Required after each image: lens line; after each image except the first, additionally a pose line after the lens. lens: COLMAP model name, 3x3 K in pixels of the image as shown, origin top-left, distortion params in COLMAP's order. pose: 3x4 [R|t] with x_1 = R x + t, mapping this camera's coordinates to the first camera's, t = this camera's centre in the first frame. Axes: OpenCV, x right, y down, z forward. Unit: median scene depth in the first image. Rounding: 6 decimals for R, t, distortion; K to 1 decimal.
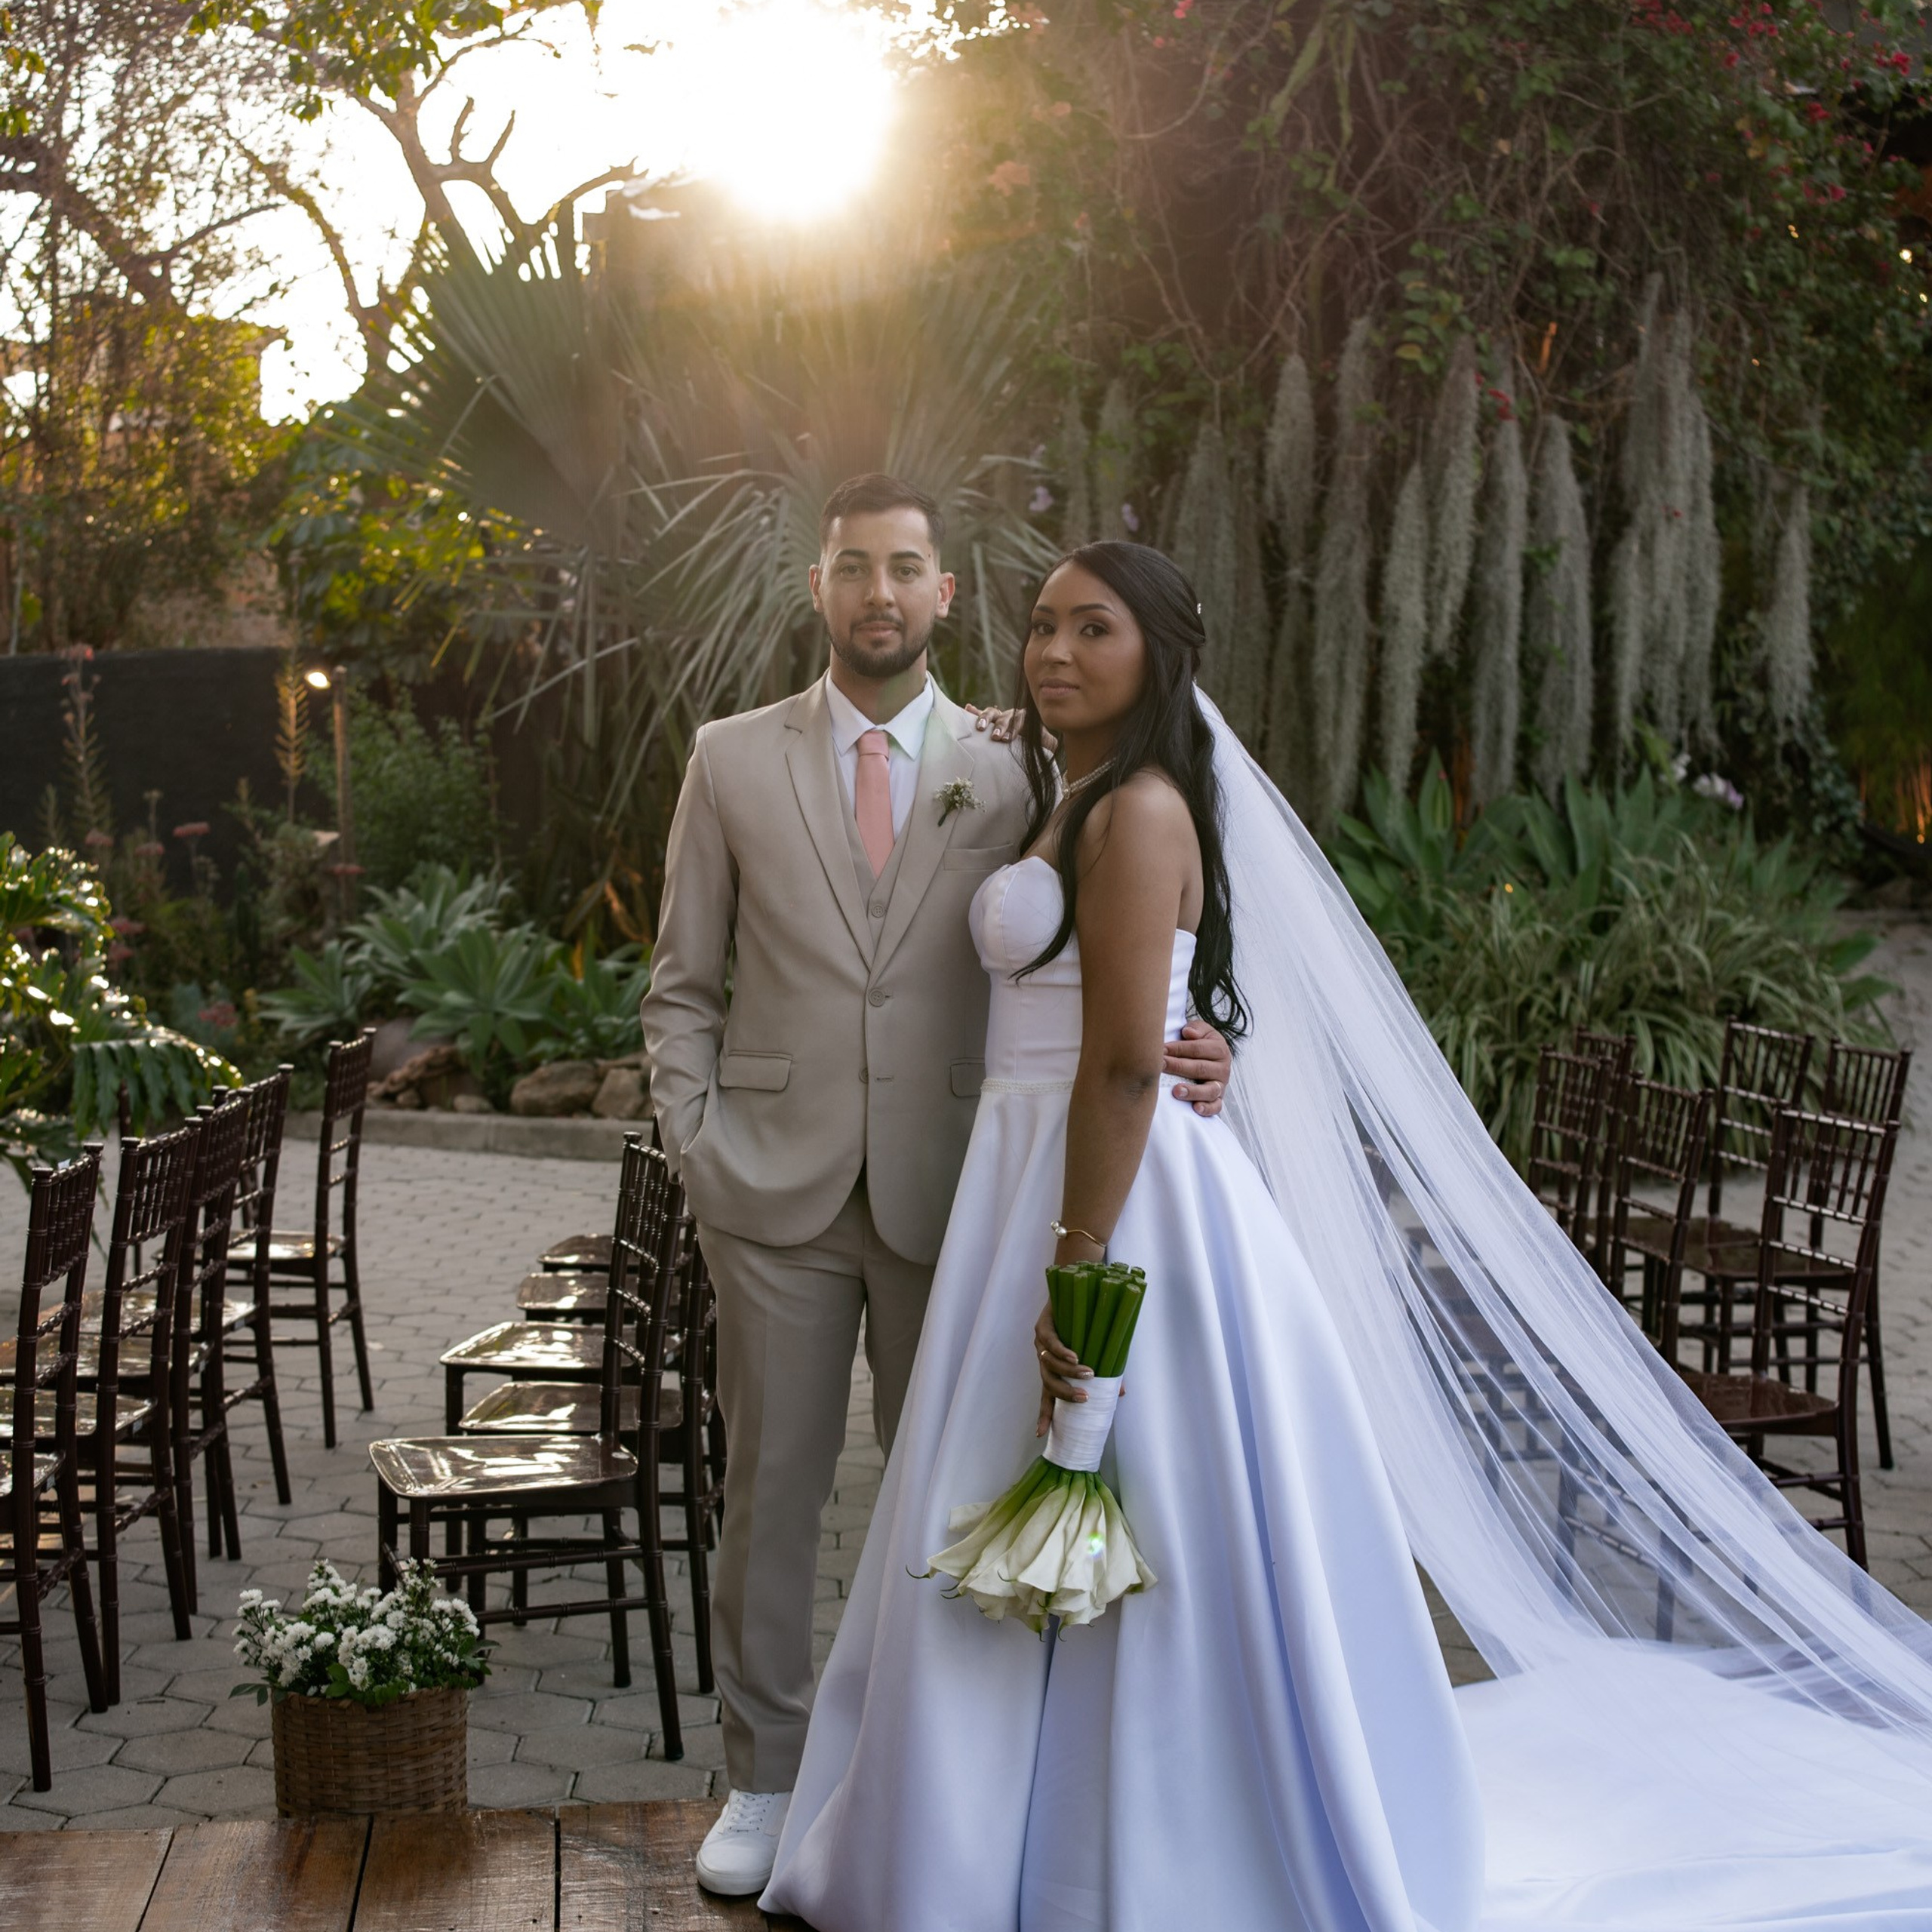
lens RADIAL K [[2996.6, 0, 975.7], [0, 2996.6, 980.0], [0, 0, 1]] dist [-0.026357, 0.000000]
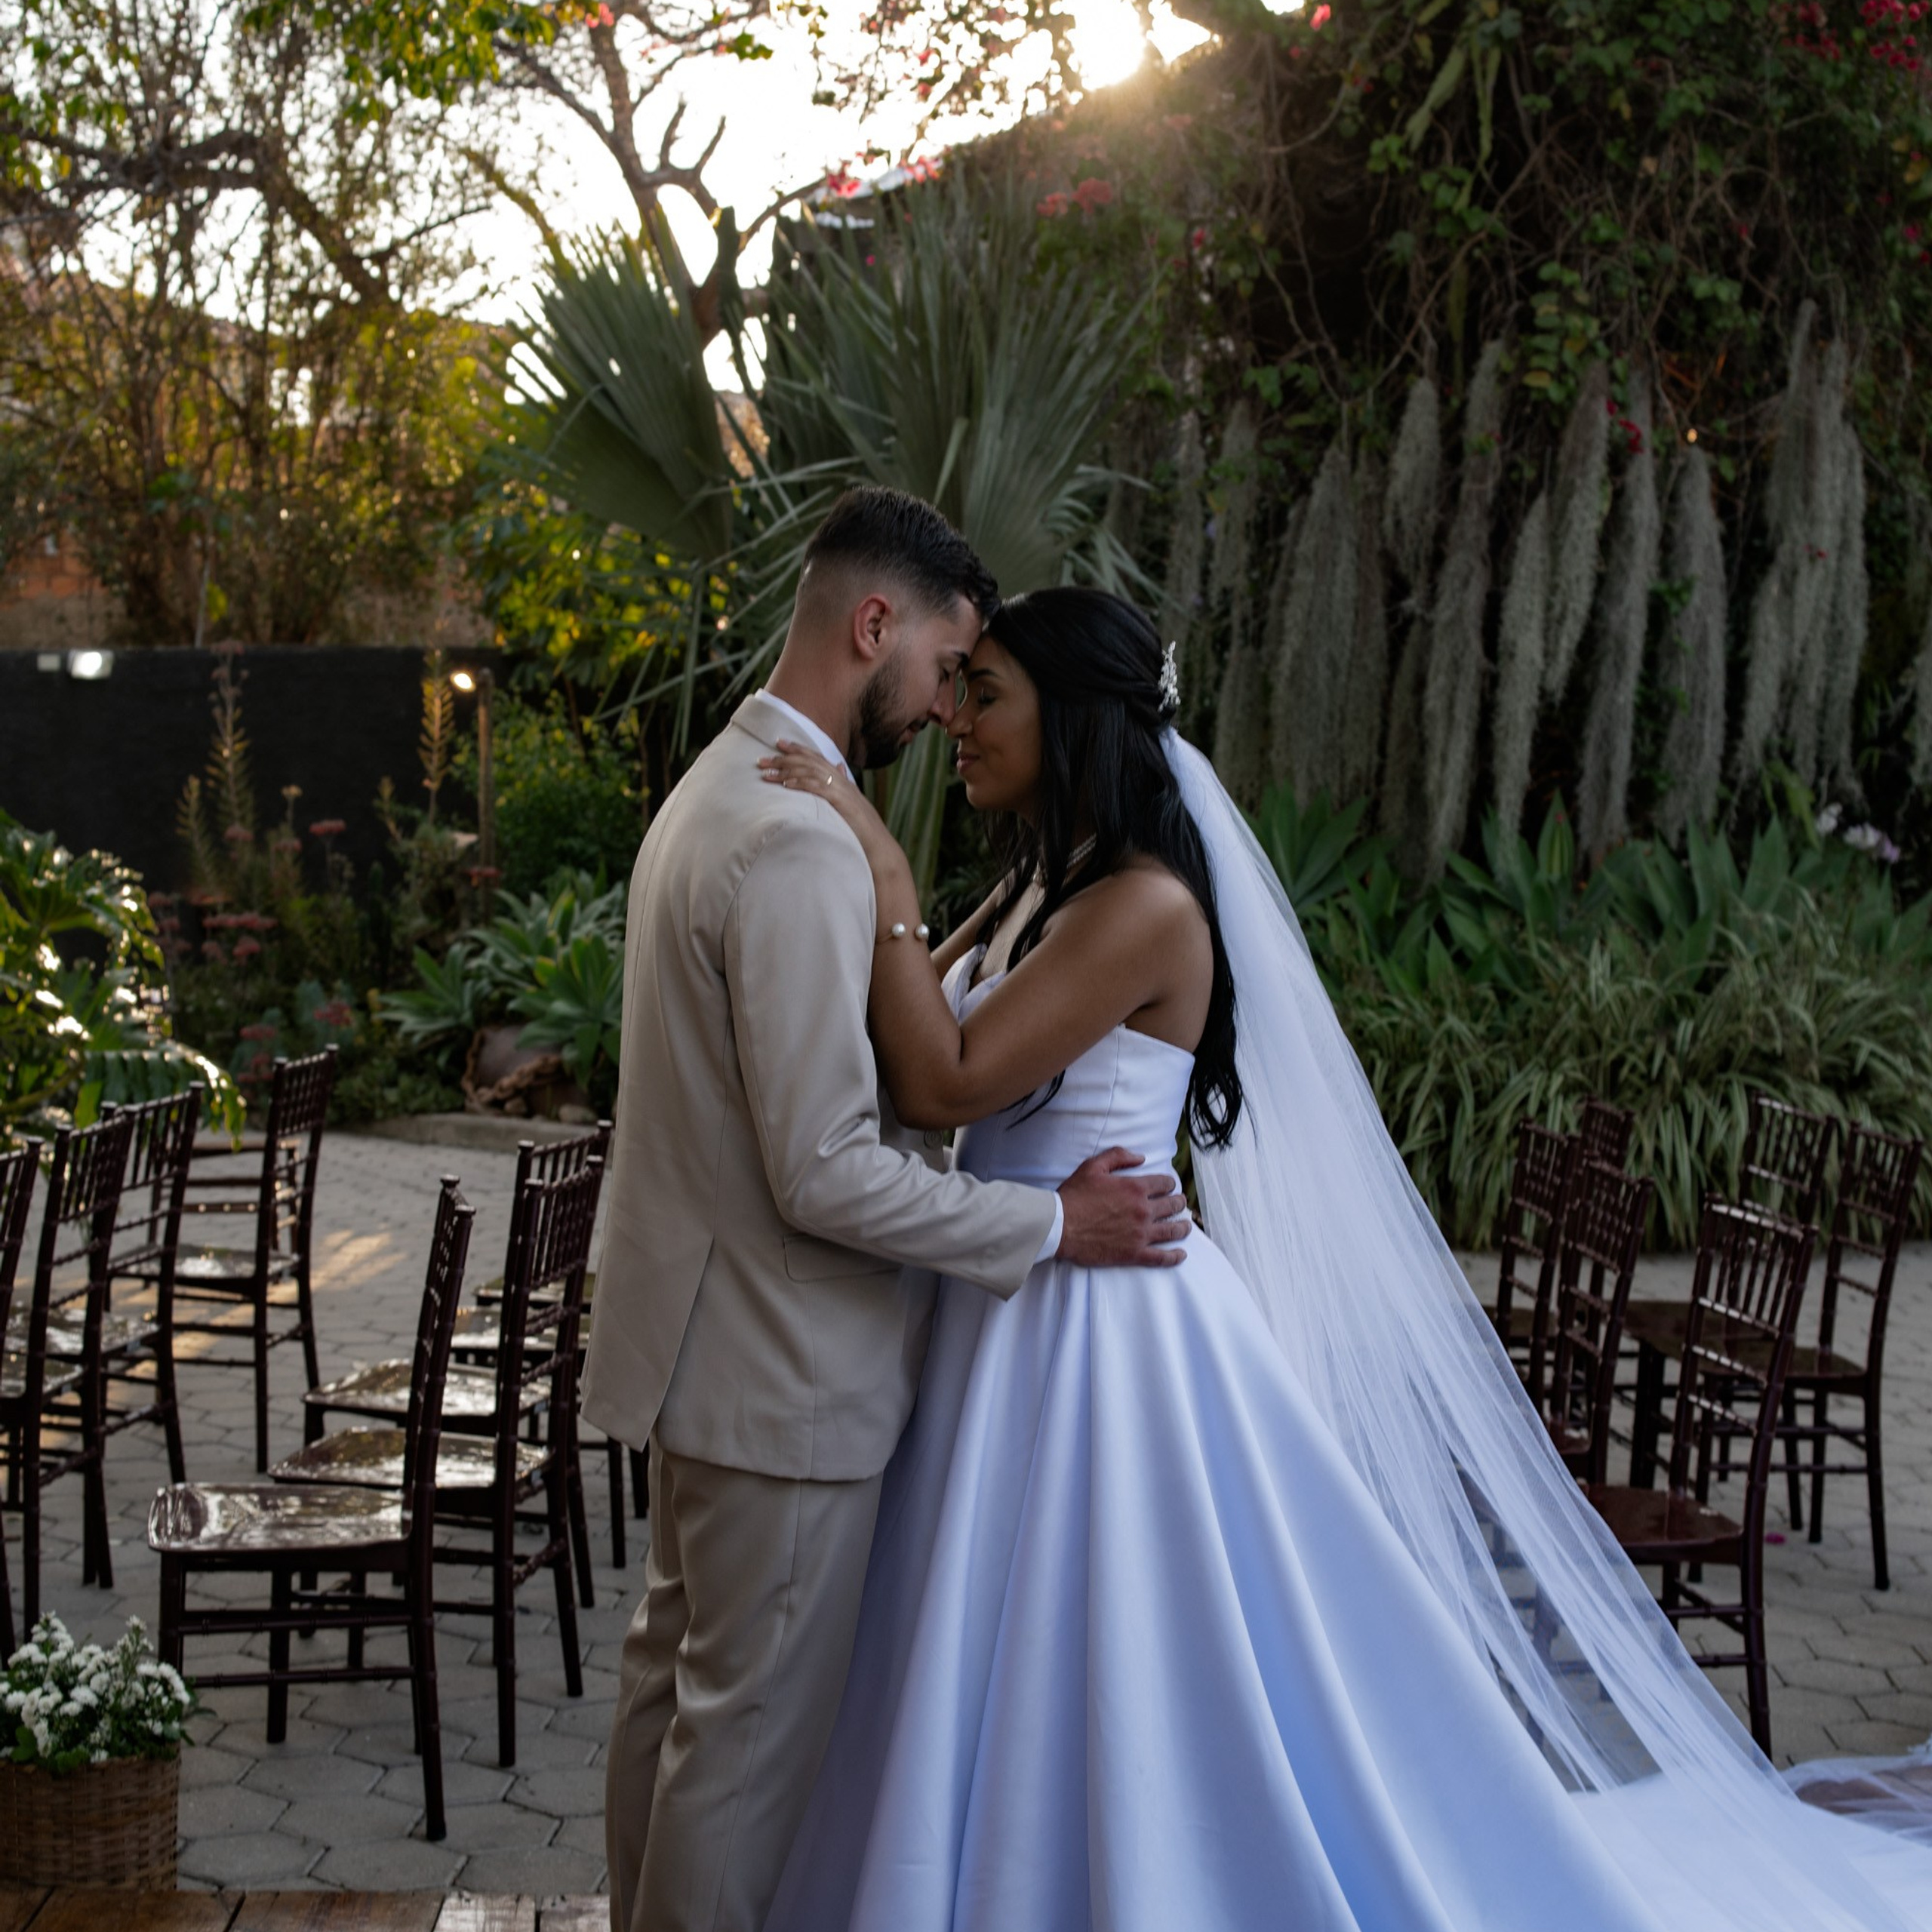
lens RADIAL K [[2996.6, 0, 964.9], [0, 2996.6, 975.4], [0, 0, 1]] dist [-0.026357, 0.000000]
pose [[0.994562, 0.038947, -0.096587, 0.059625], [-0.039350, 0.999223, -0.002276, -0.008086], [0.096423, 0.006064, 0.995322, 0.024629]]
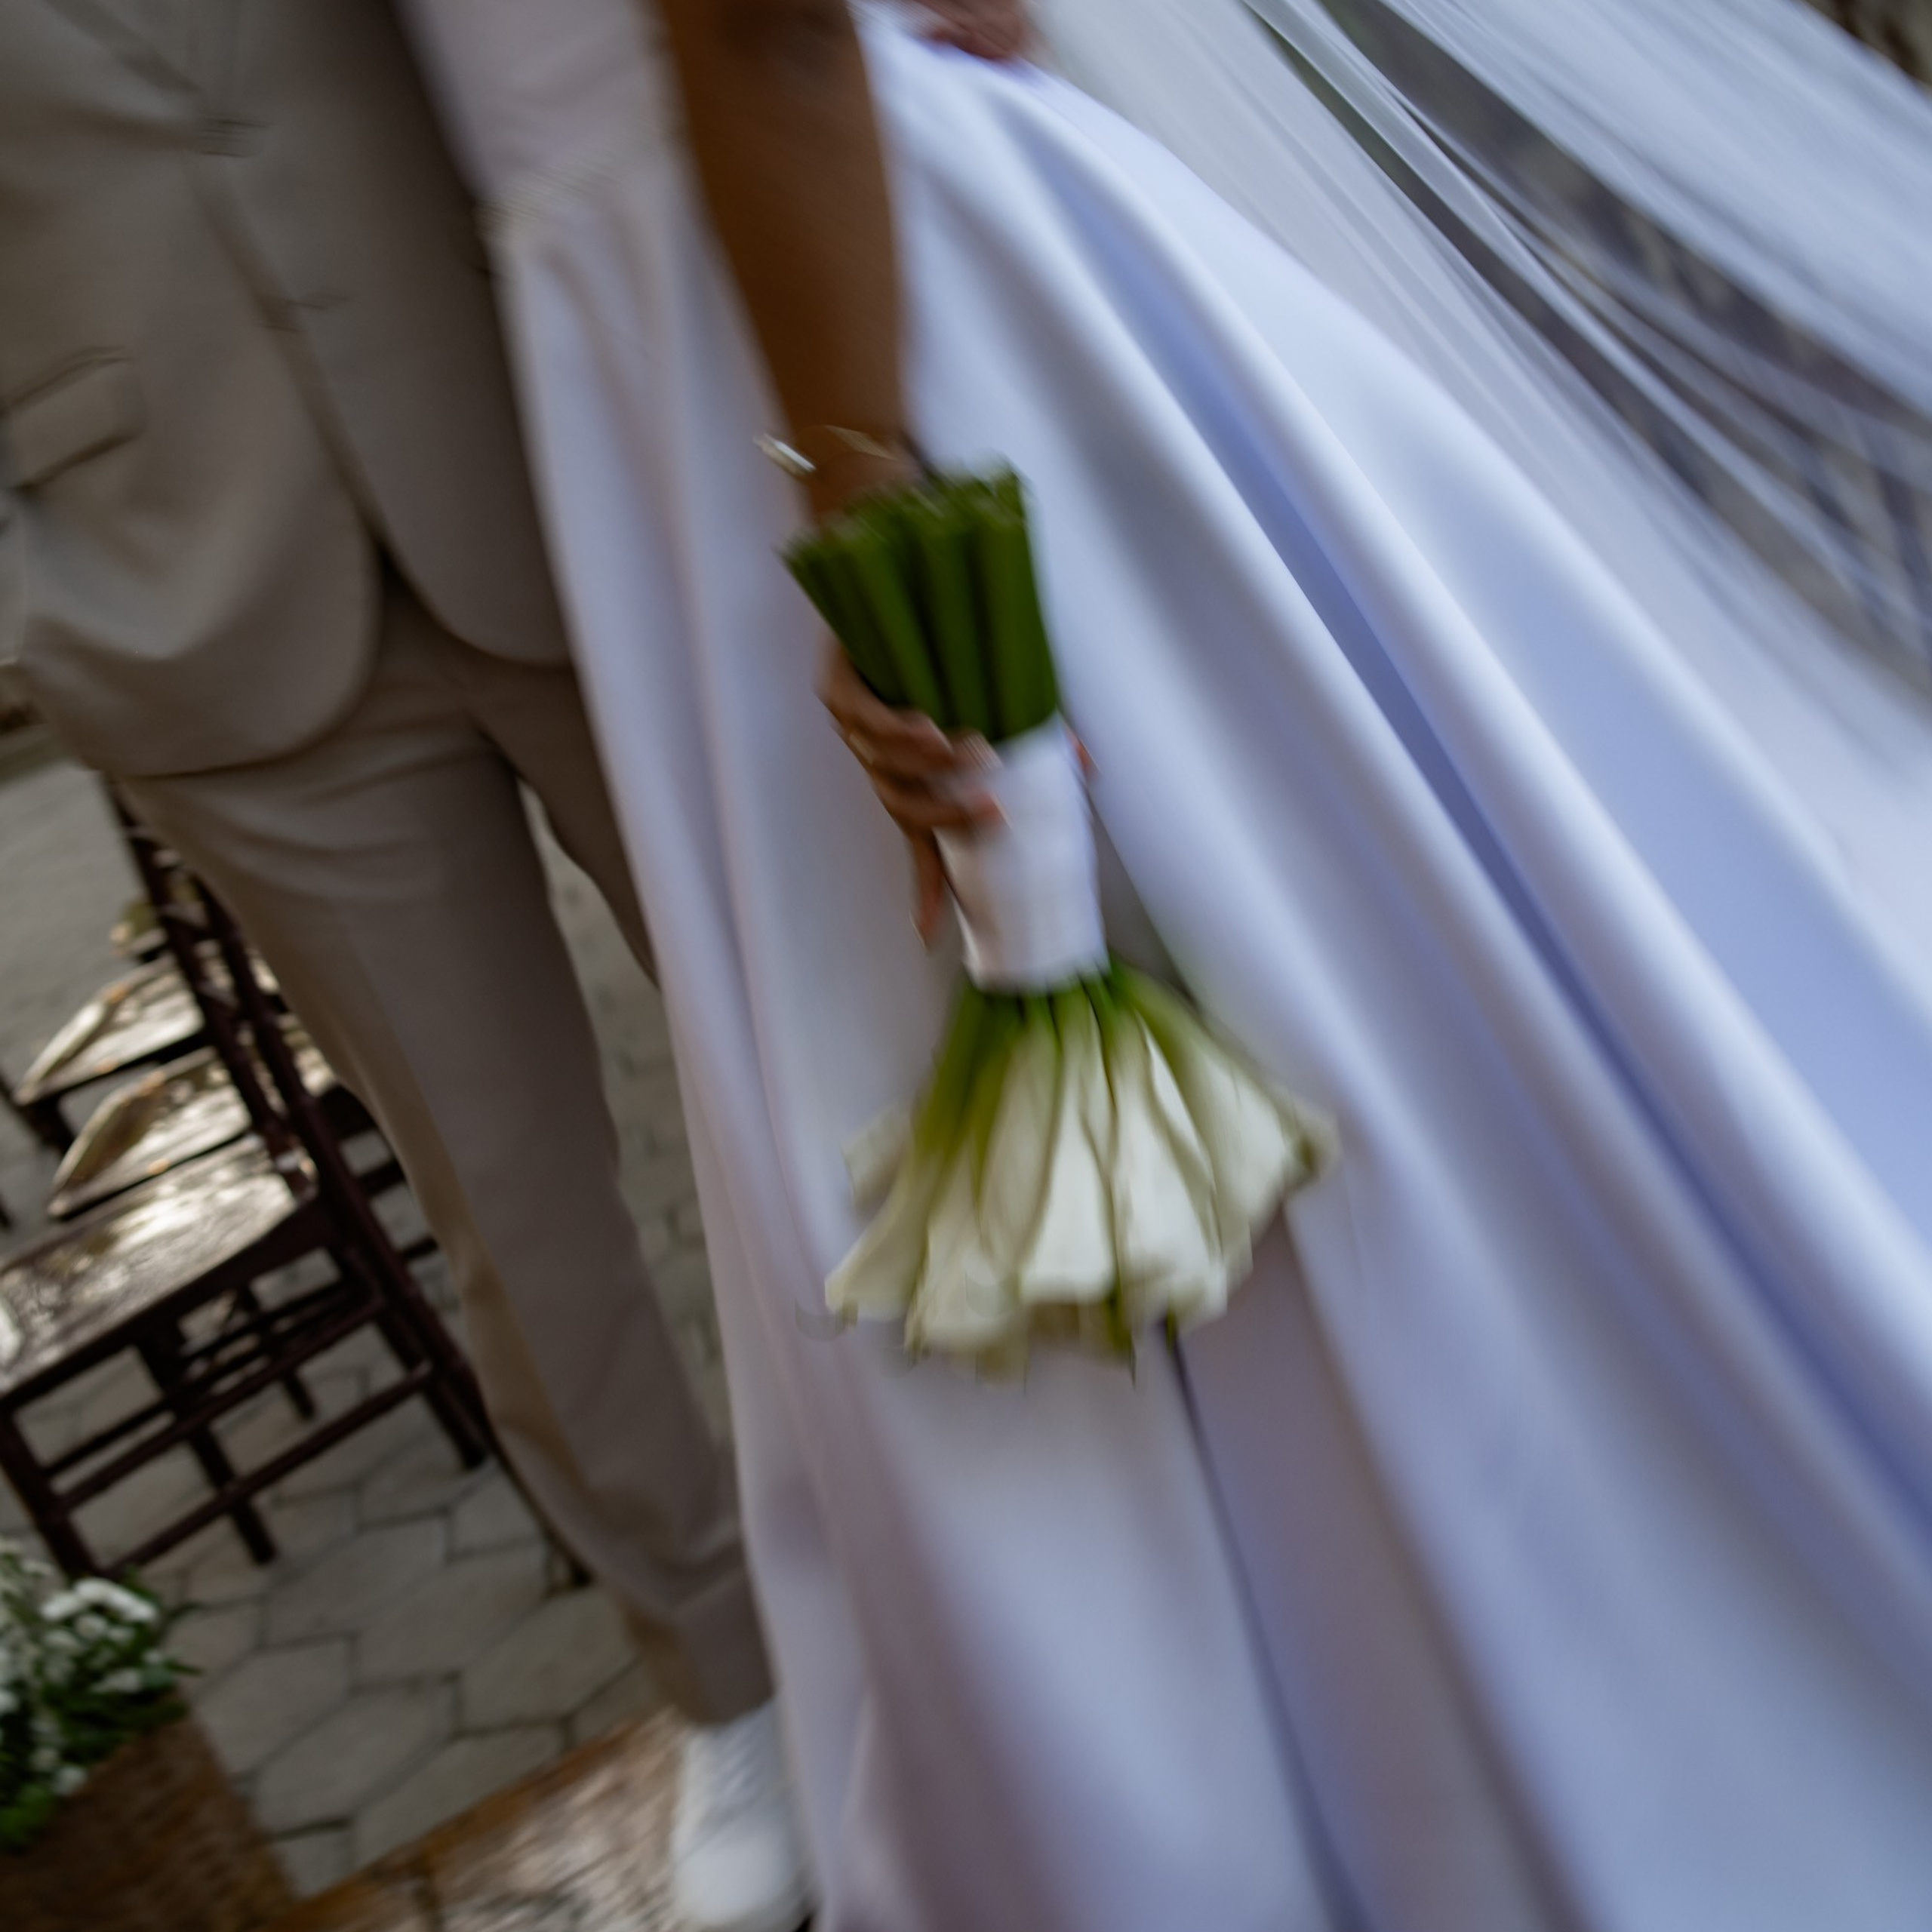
lens RADIAL K [[3300.6, 0, 967.1], [0, 3300.6, 968.2], [0, 0, 1]] dist [-0.184126, 0.000000]
pose [[0.909804, -0.414854, -0.012406, 0.008109], [0.407294, 0.886679, 0.218889, 0.017089], [-0.079807, -0.204199, 0.975671, 0.160497]]
